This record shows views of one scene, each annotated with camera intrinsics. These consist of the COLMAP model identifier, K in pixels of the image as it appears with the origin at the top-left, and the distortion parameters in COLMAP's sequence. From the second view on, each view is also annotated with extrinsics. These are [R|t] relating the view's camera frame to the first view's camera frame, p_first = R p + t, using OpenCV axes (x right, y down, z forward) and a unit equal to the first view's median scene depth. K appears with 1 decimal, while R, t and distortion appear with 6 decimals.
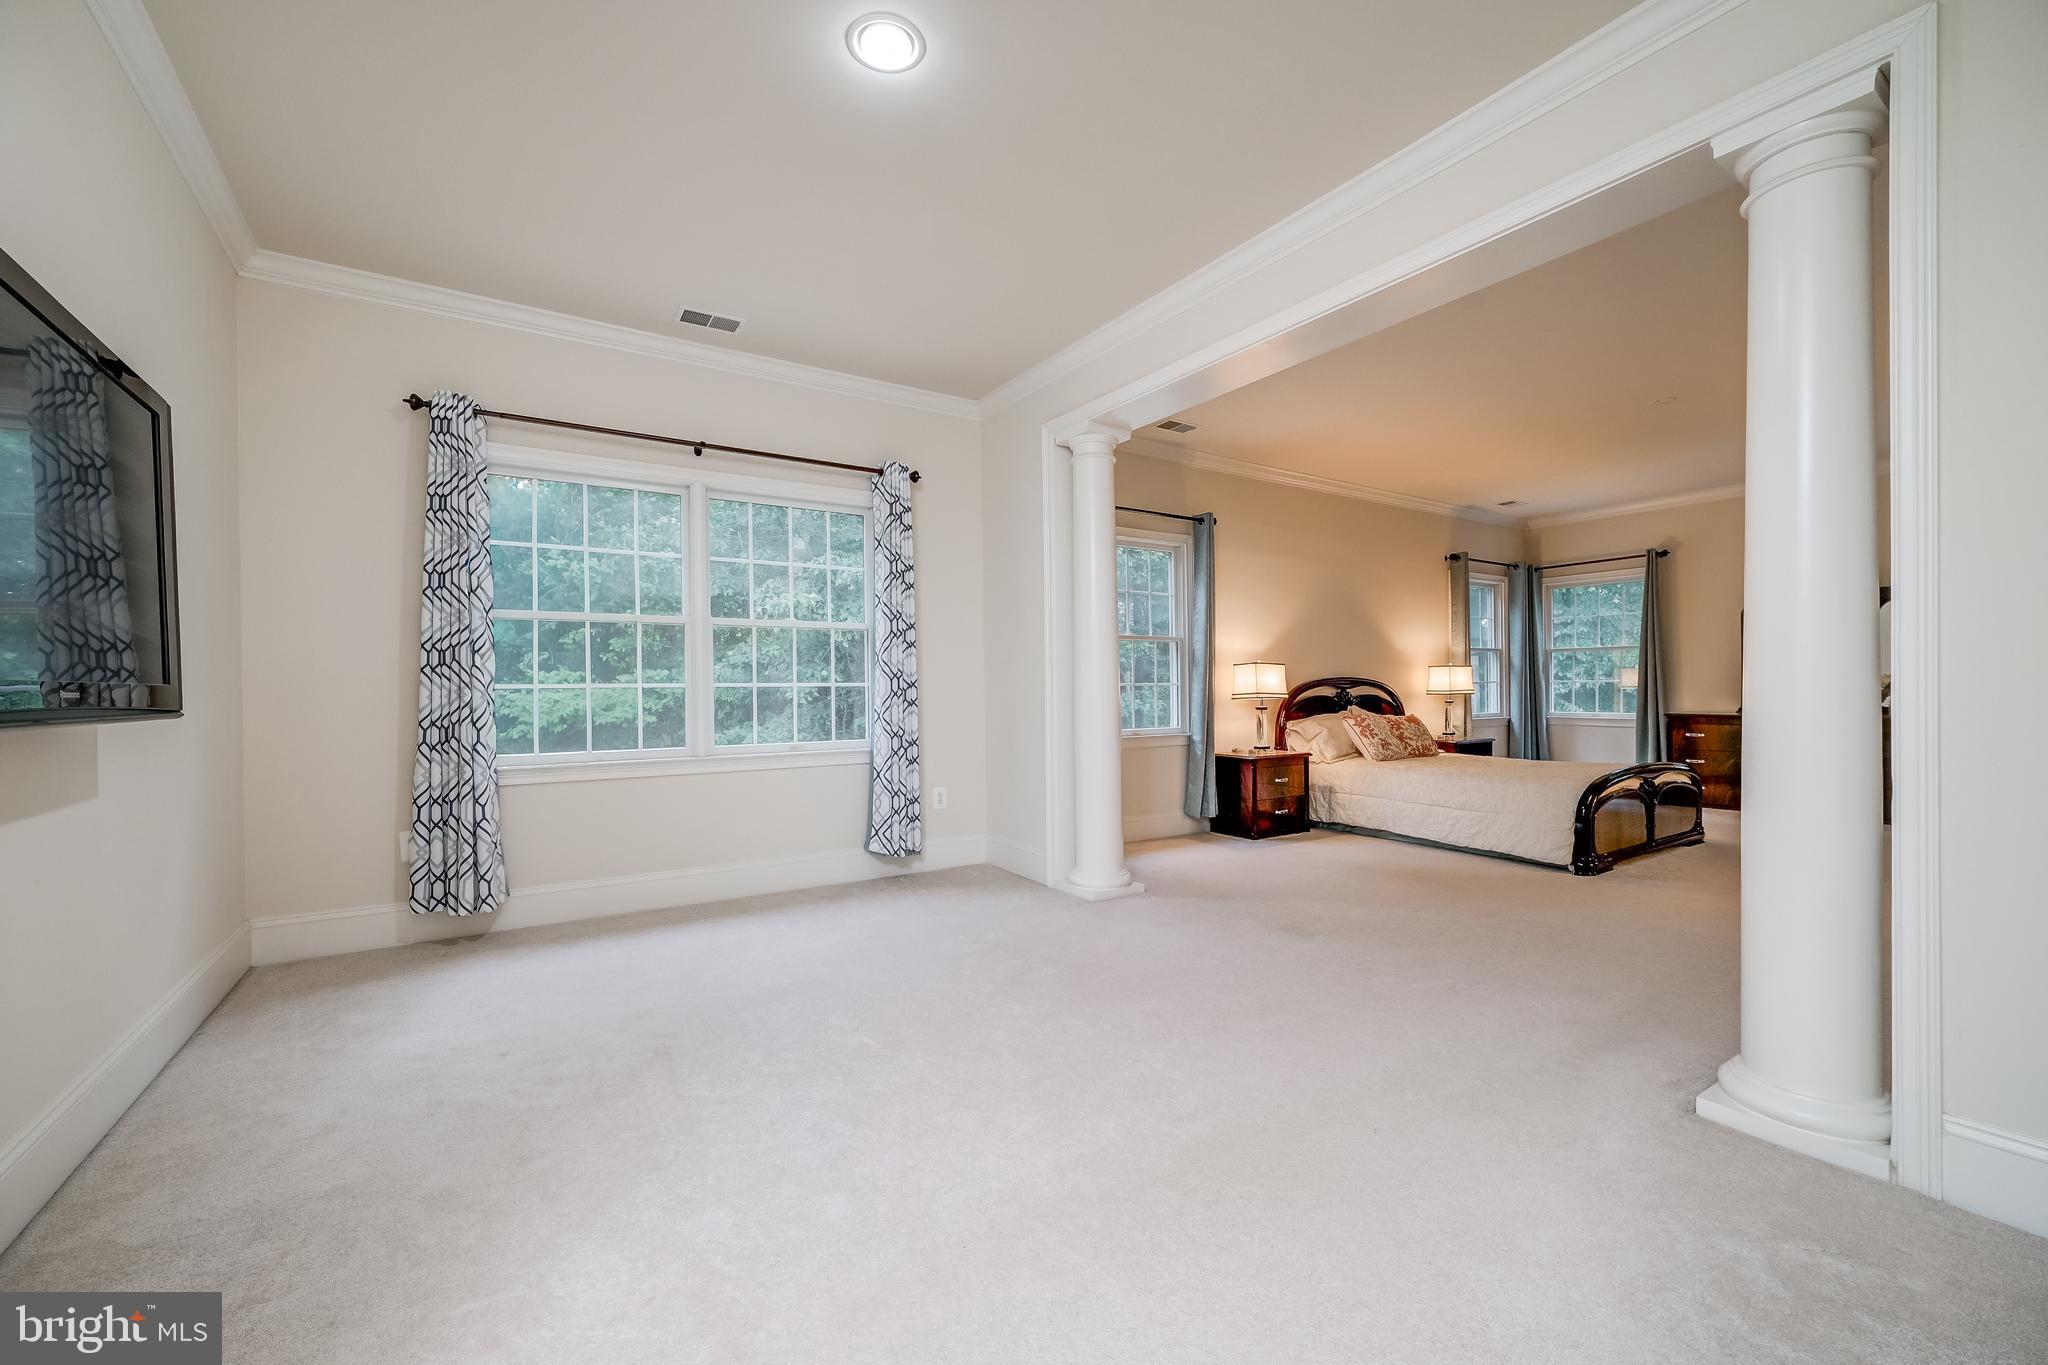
lens RADIAL K [[808.6, 0, 1025.4], [0, 808.6, 695.6], [0, 0, 1]] dist [0.000123, 0.000207]
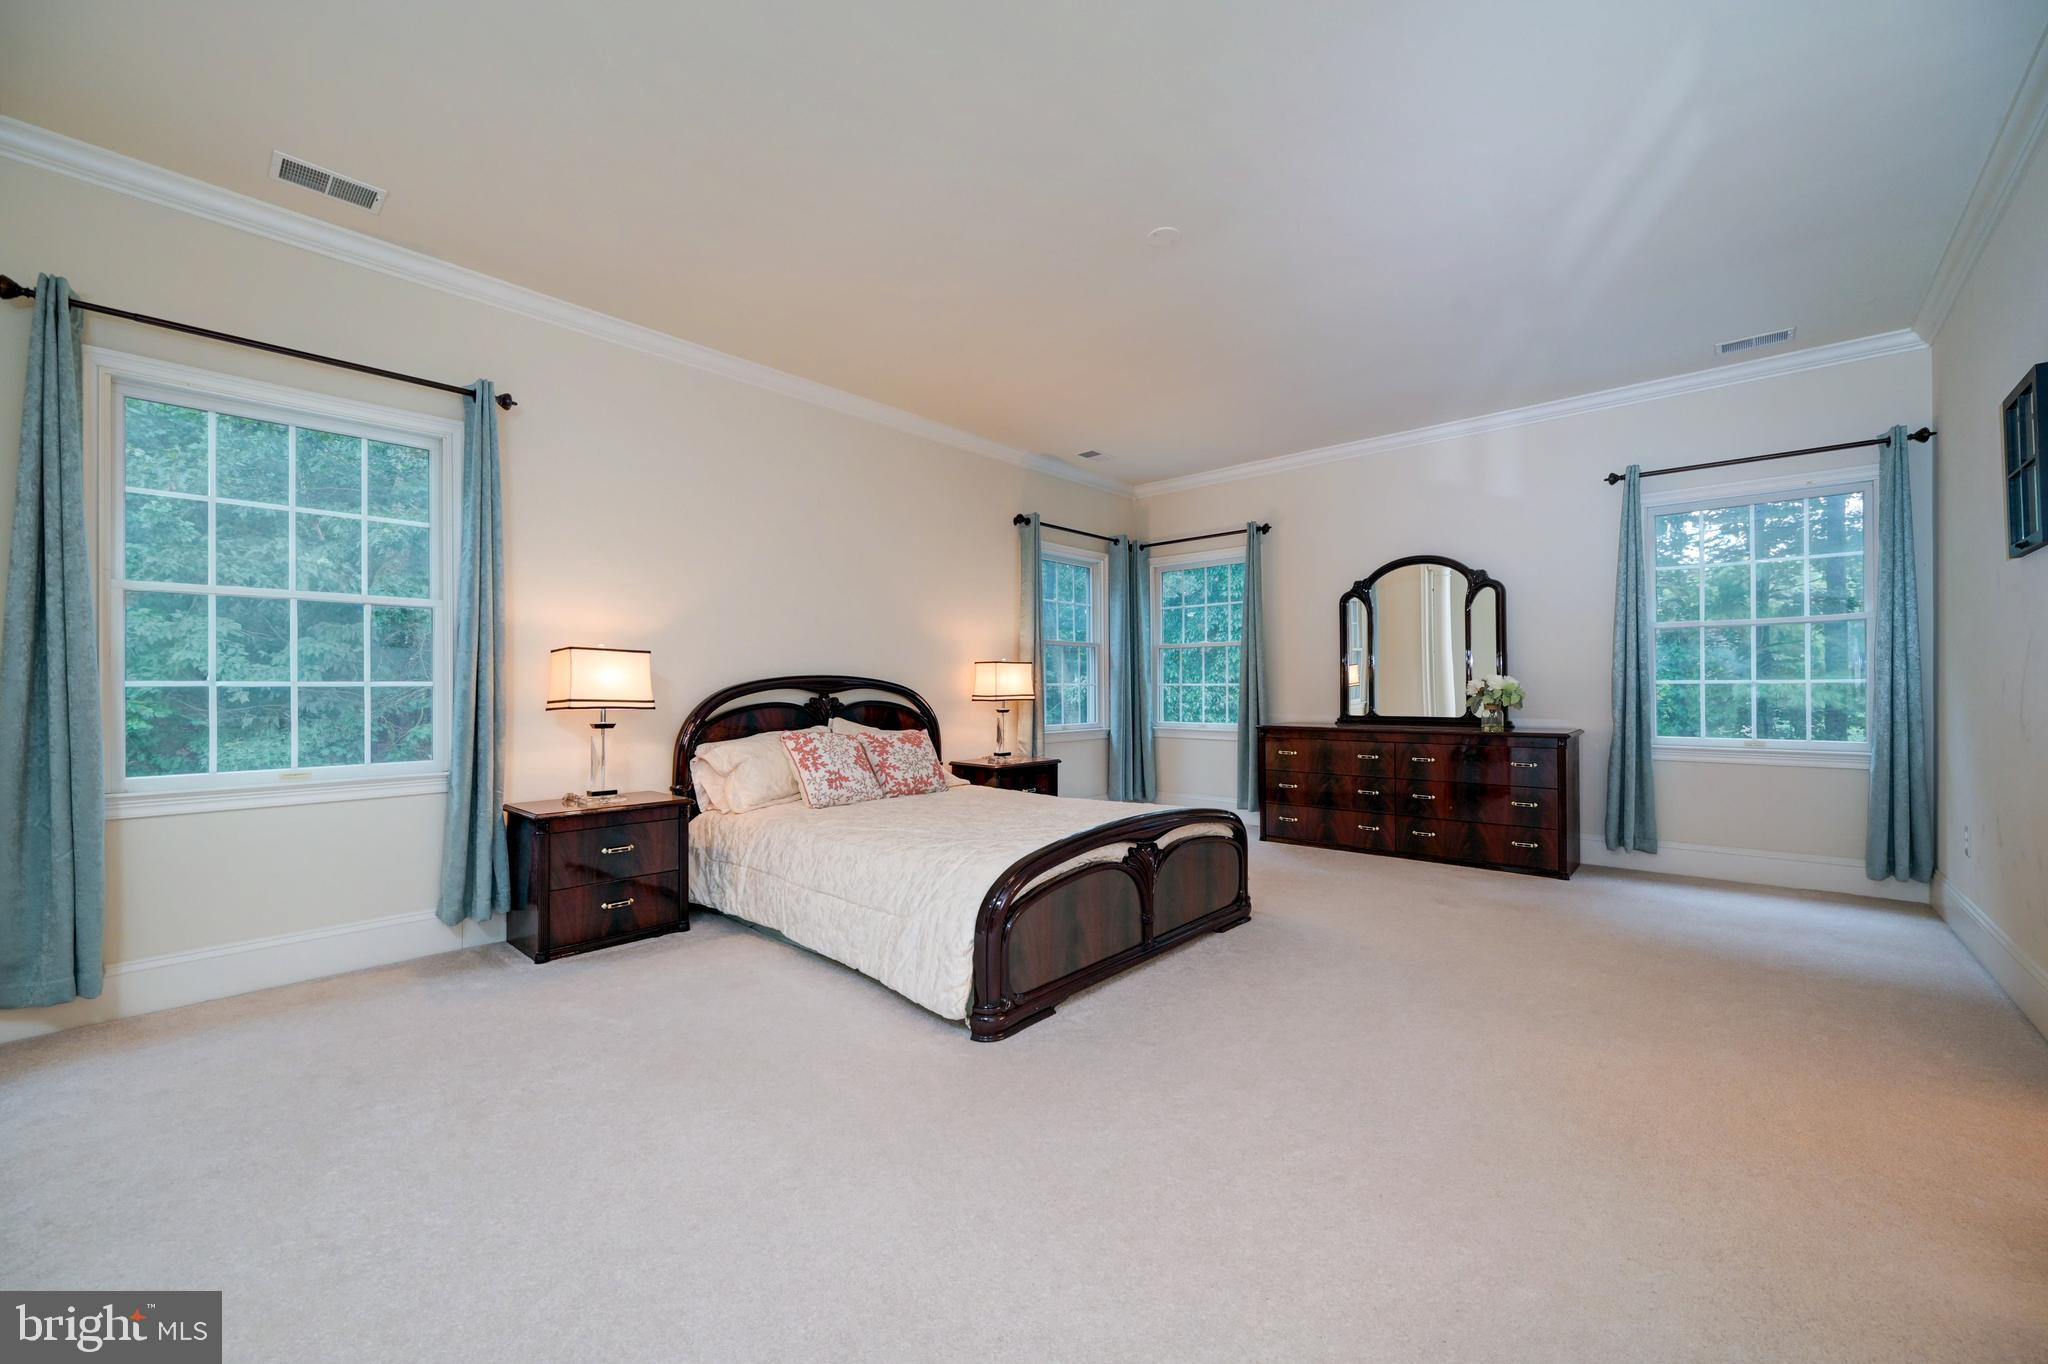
lens RADIAL K [[827.7, 0, 1016.4], [0, 827.7, 669.7], [0, 0, 1]] dist [-0.000741, -0.000308]
pose [[0.964700, 0.009848, 0.263166, 0.366132], [-0.000237, 0.999333, -0.036524, -0.002456], [-0.263350, 0.035173, 0.964059, 0.294518]]
